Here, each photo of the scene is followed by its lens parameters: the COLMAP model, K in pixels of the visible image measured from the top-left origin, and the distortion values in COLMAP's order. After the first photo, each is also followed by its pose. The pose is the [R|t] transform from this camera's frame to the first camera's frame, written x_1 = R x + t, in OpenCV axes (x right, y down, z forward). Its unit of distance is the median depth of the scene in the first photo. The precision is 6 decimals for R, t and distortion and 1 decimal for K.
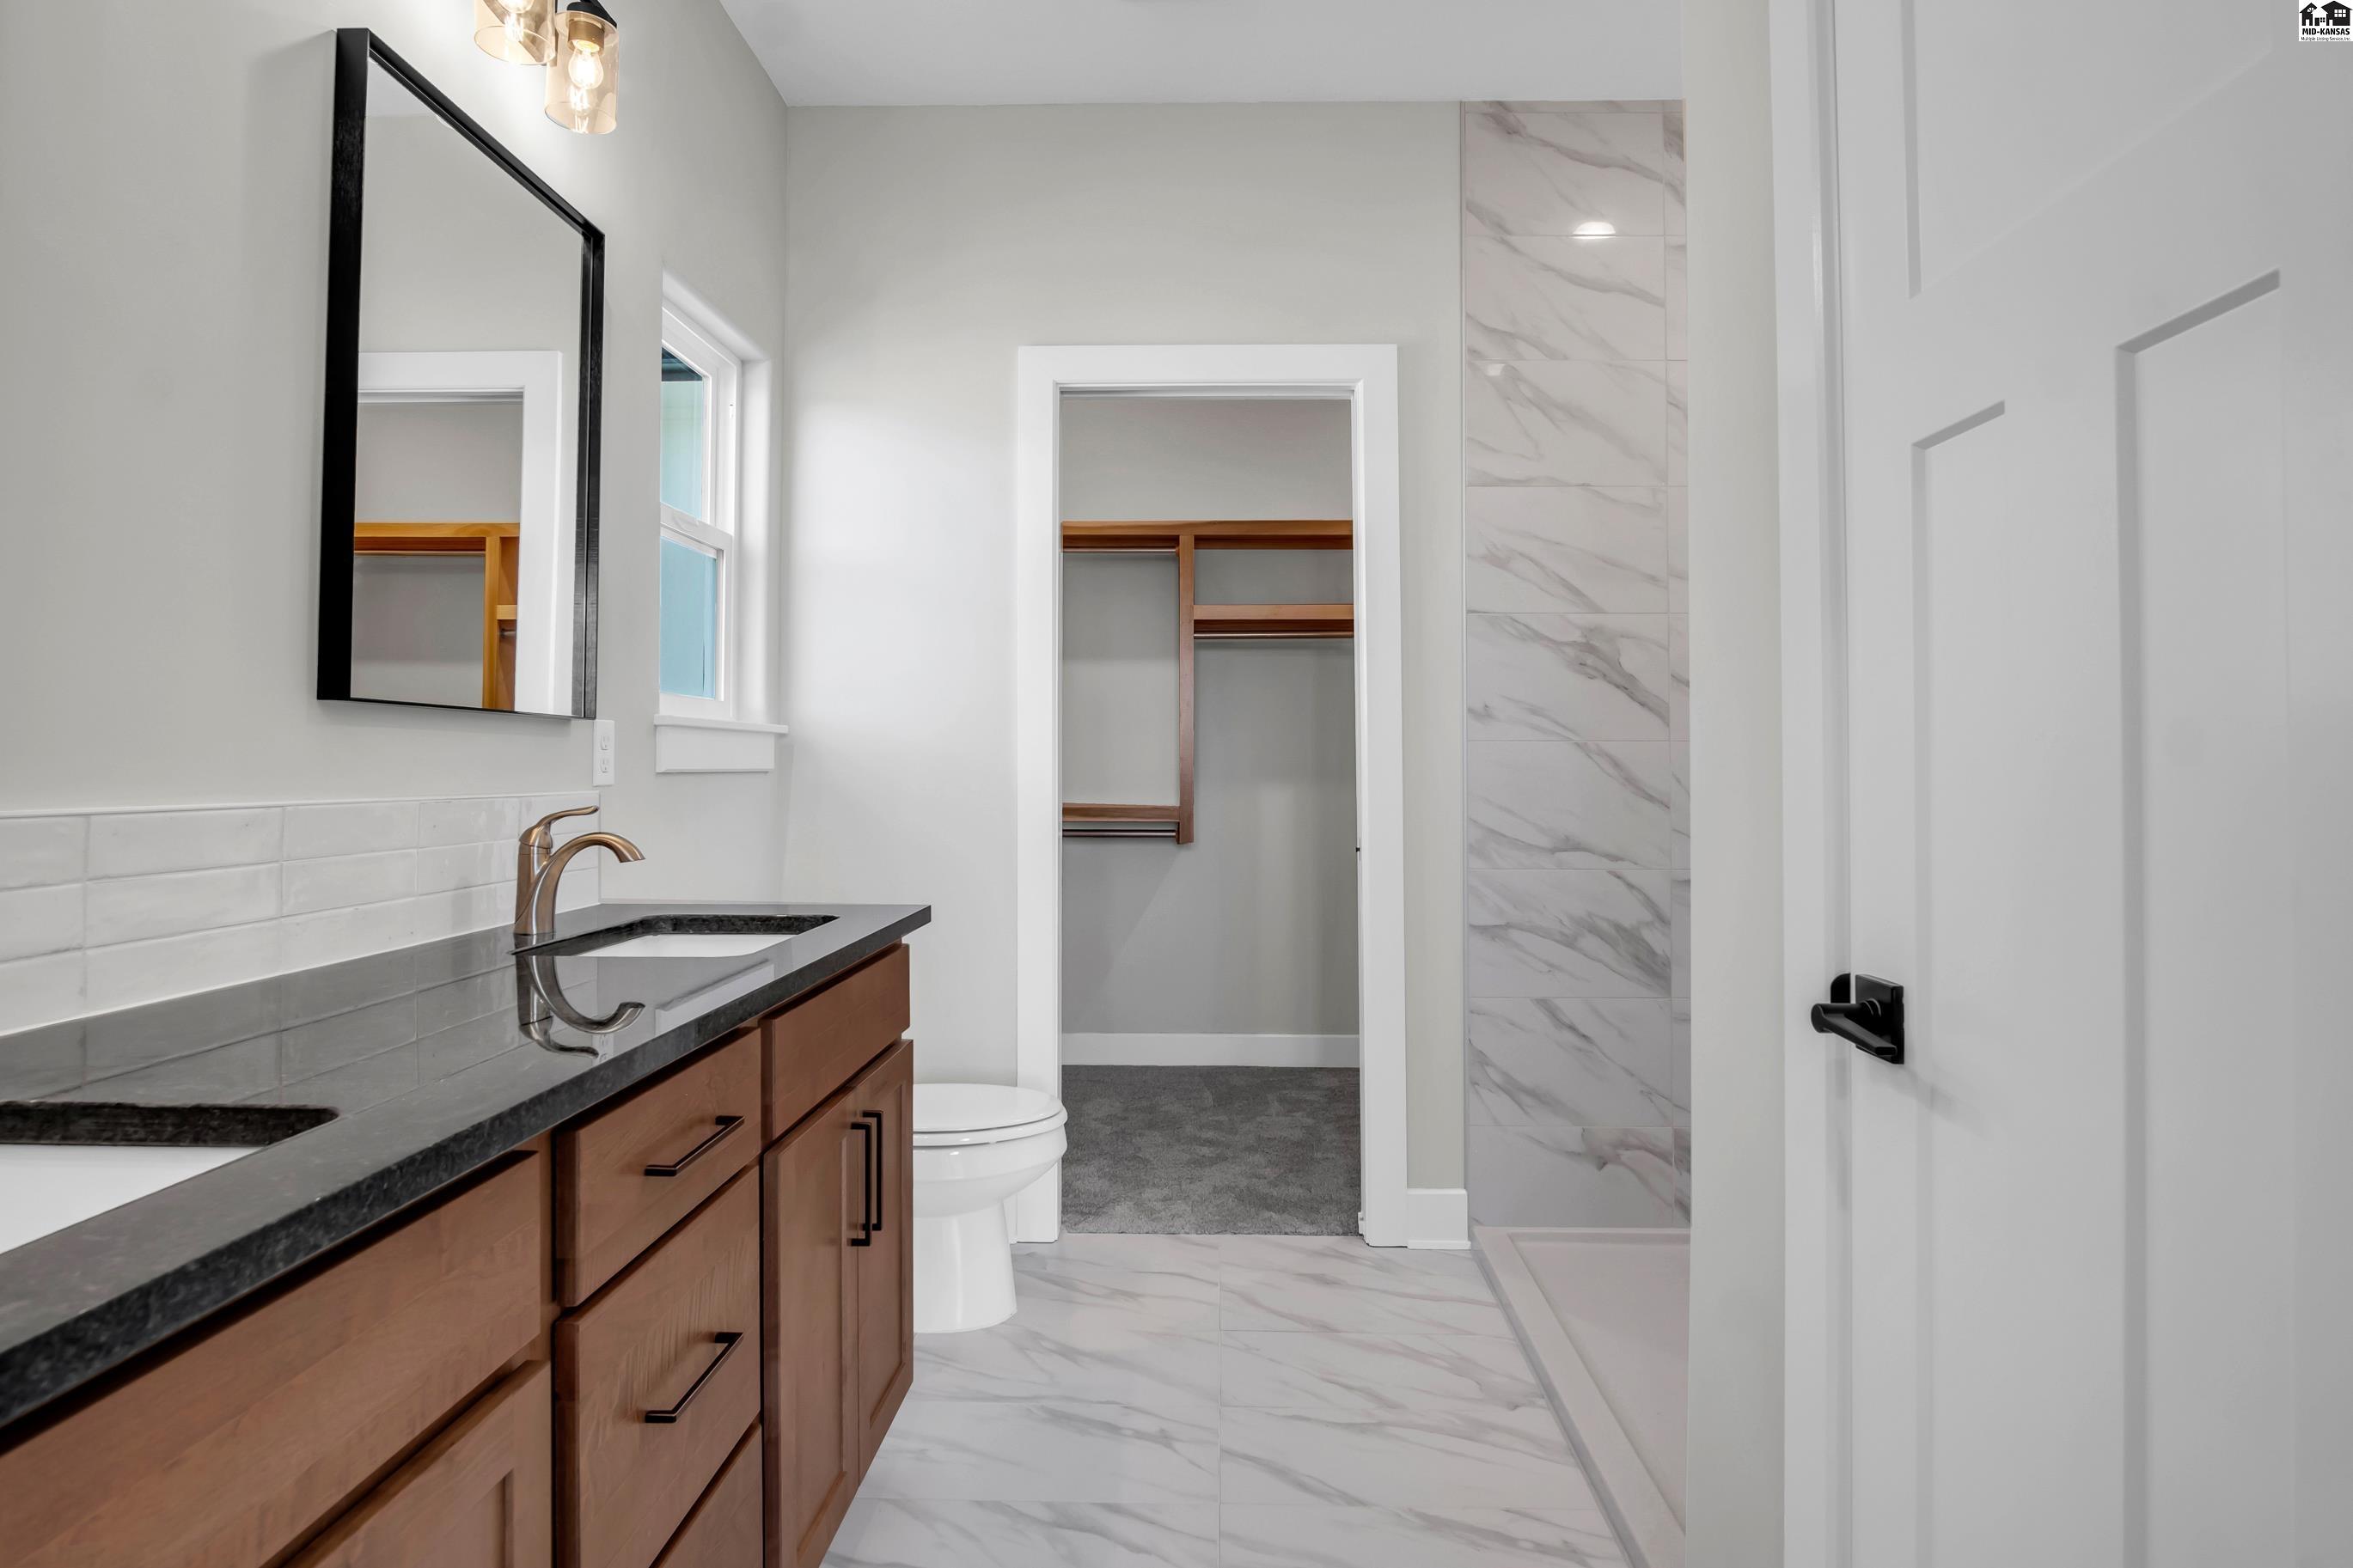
lens RADIAL K [[1304.6, 0, 1181.9], [0, 1304.6, 731.7], [0, 0, 1]] dist [-0.022907, 0.010611]
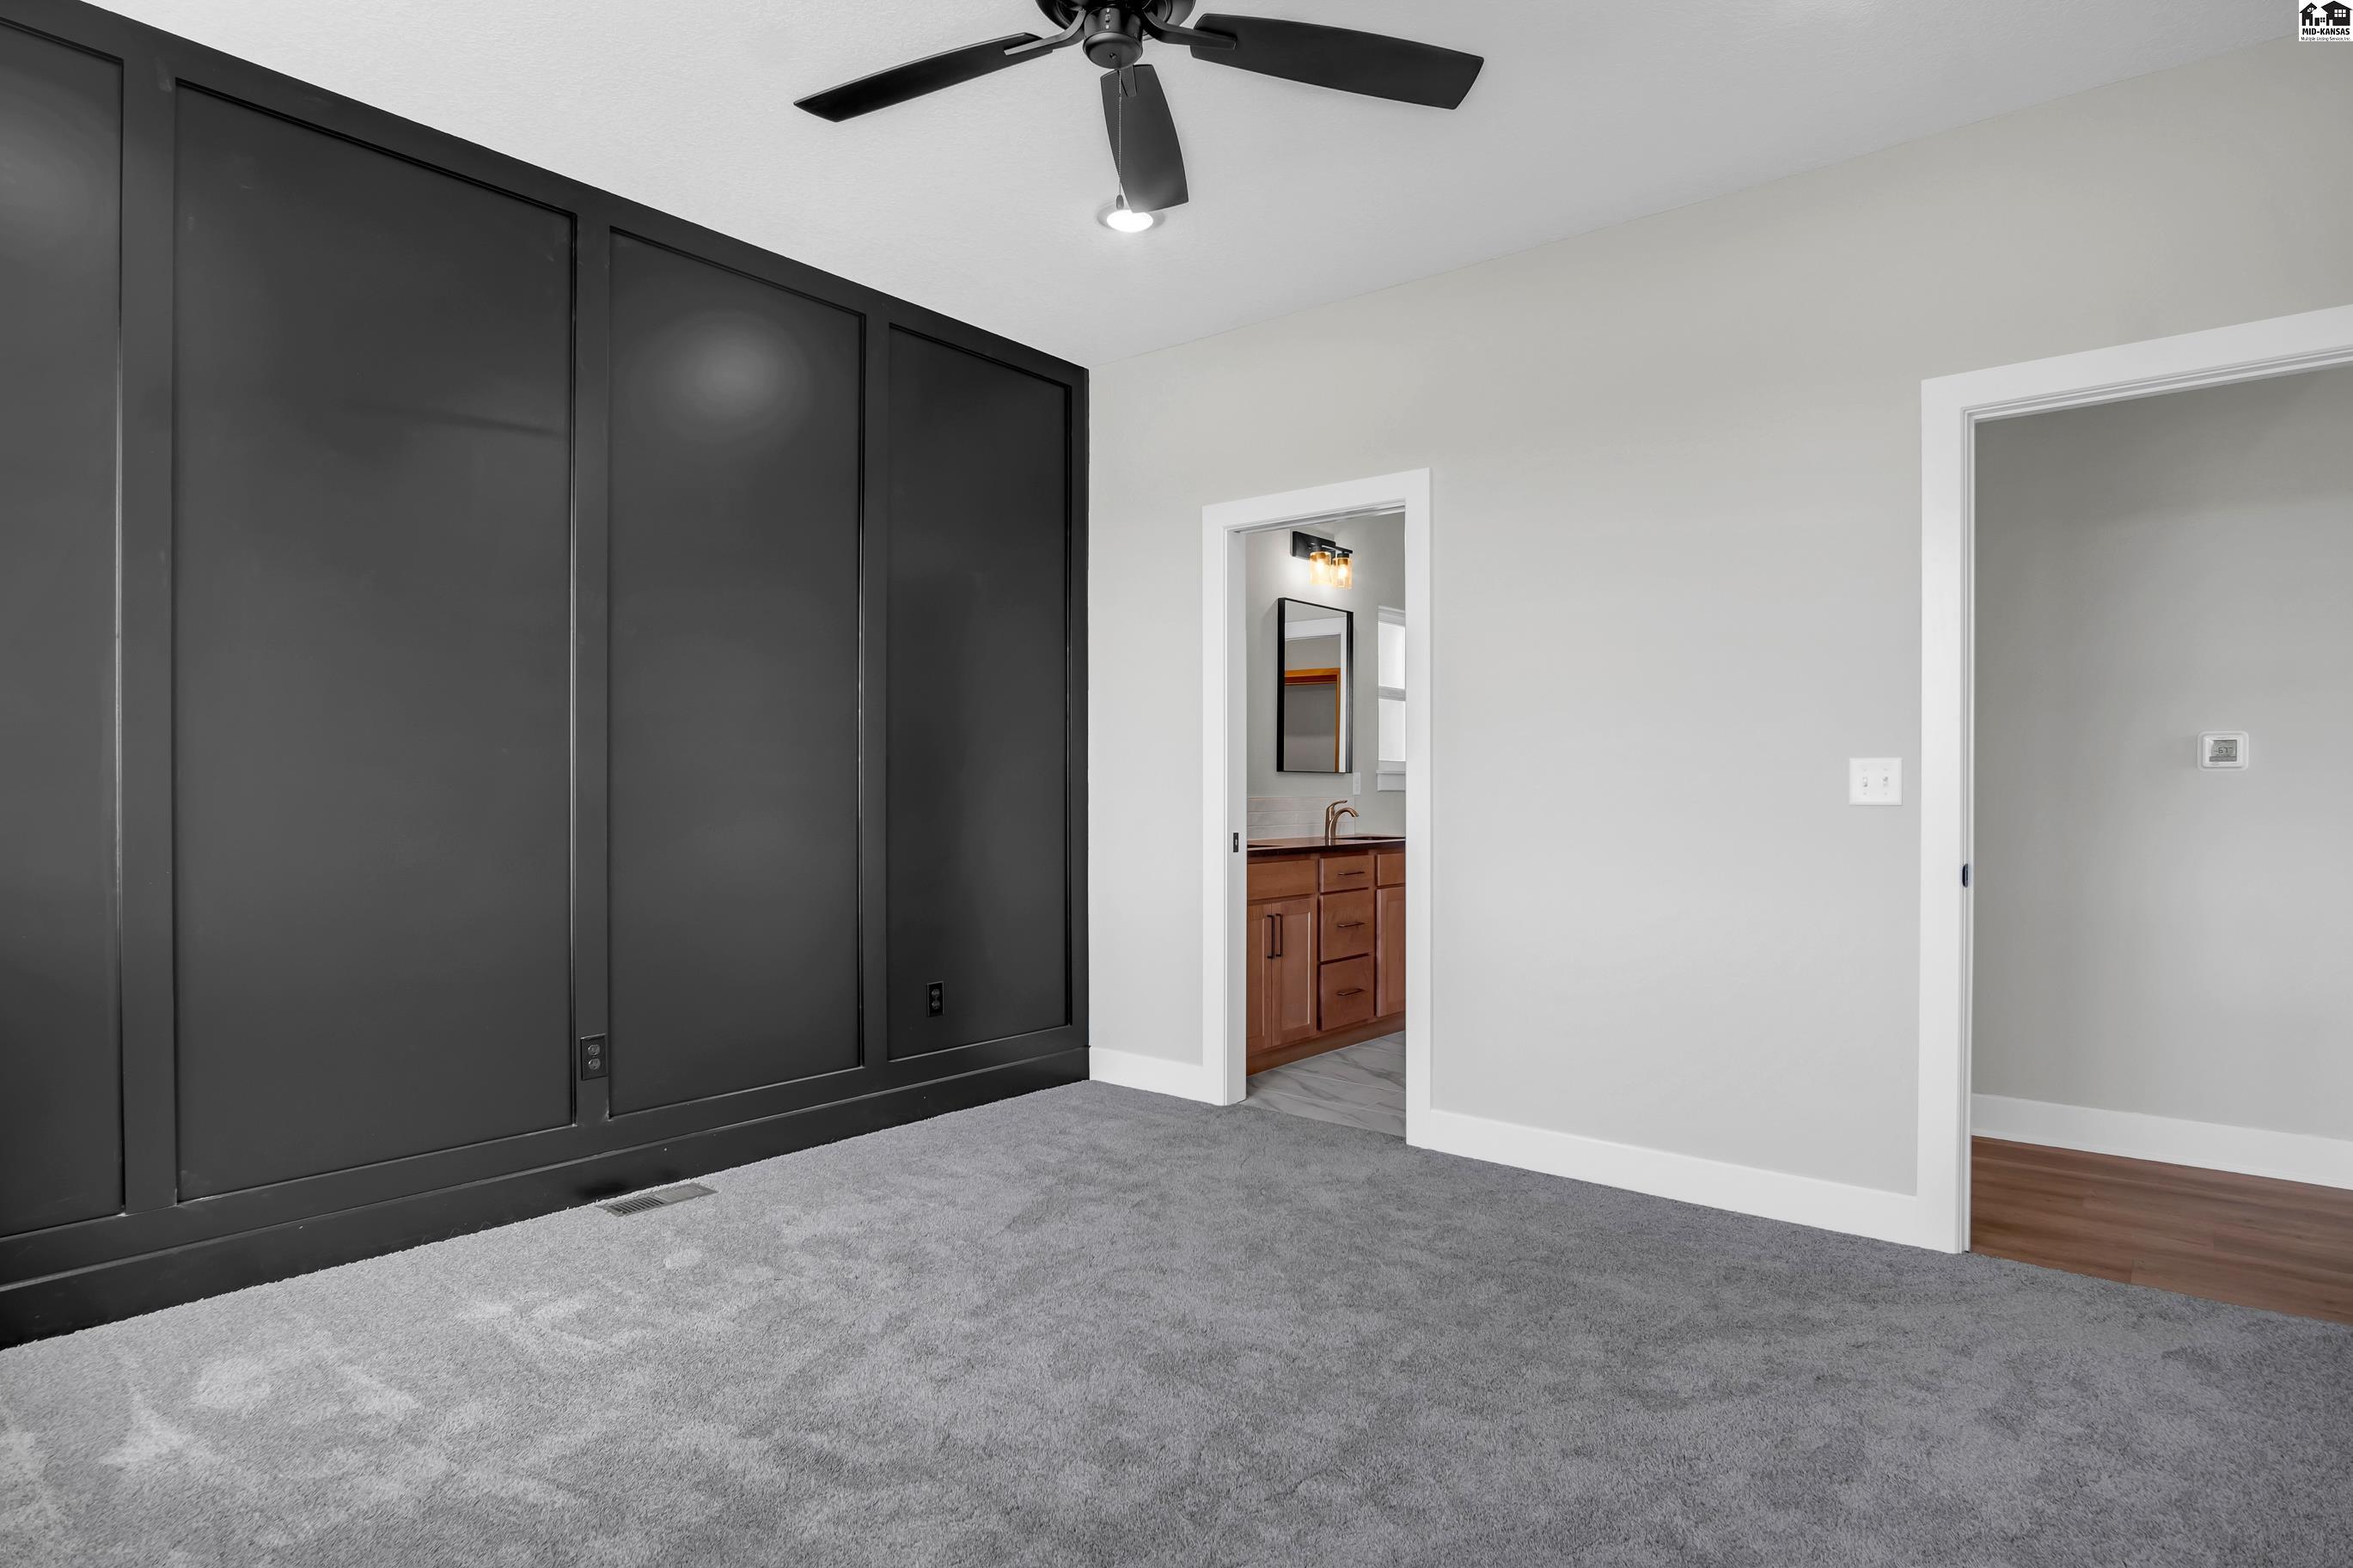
lens RADIAL K [[1294.1, 0, 1179.8], [0, 1294.1, 803.0], [0, 0, 1]] dist [-0.016137, 0.001787]
pose [[0.794947, 0.006955, -0.606639, 0.979260], [0.016138, 0.999338, 0.032603, -0.040909], [0.606464, -0.035708, 0.794309, -1.521248]]
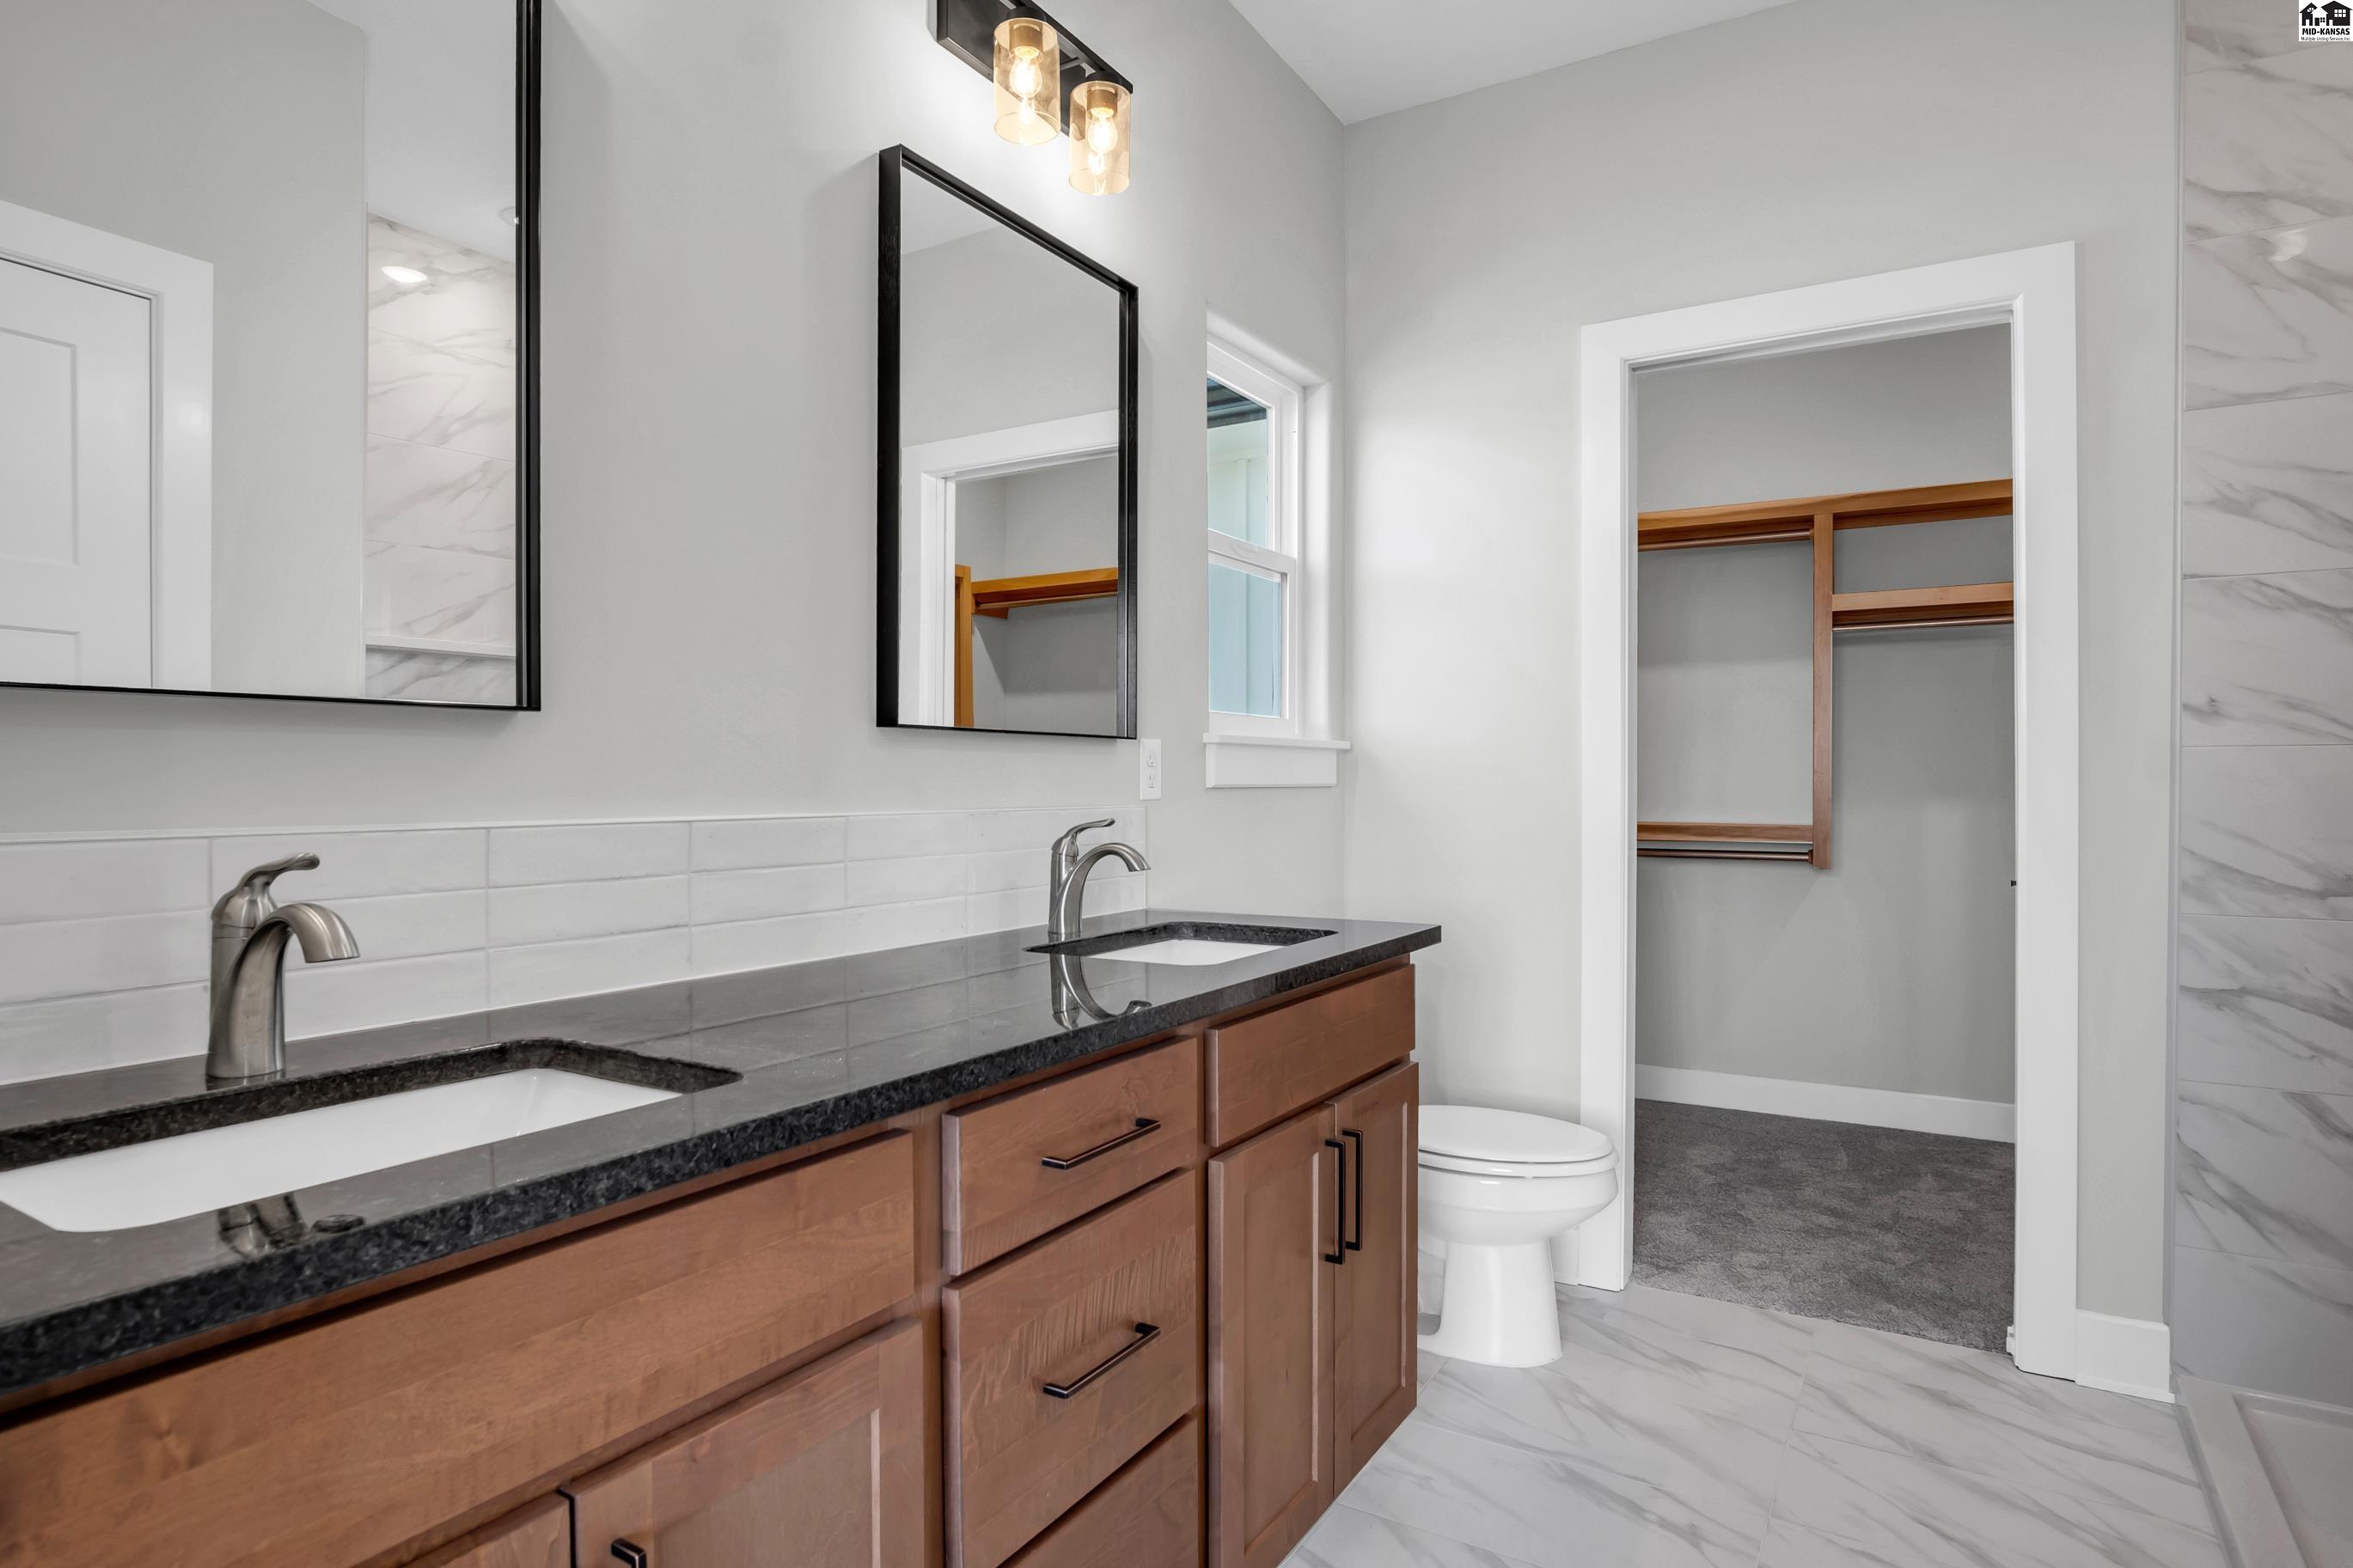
lens RADIAL K [[1287.1, 0, 1166.7], [0, 1287.1, 793.4], [0, 0, 1]] dist [-0.024836, 0.008077]
pose [[0.865223, 0.002568, -0.501380, 0.100878], [0.015555, 0.999368, 0.031960, 0.001786], [0.501145, -0.035452, 0.864637, 0.072808]]
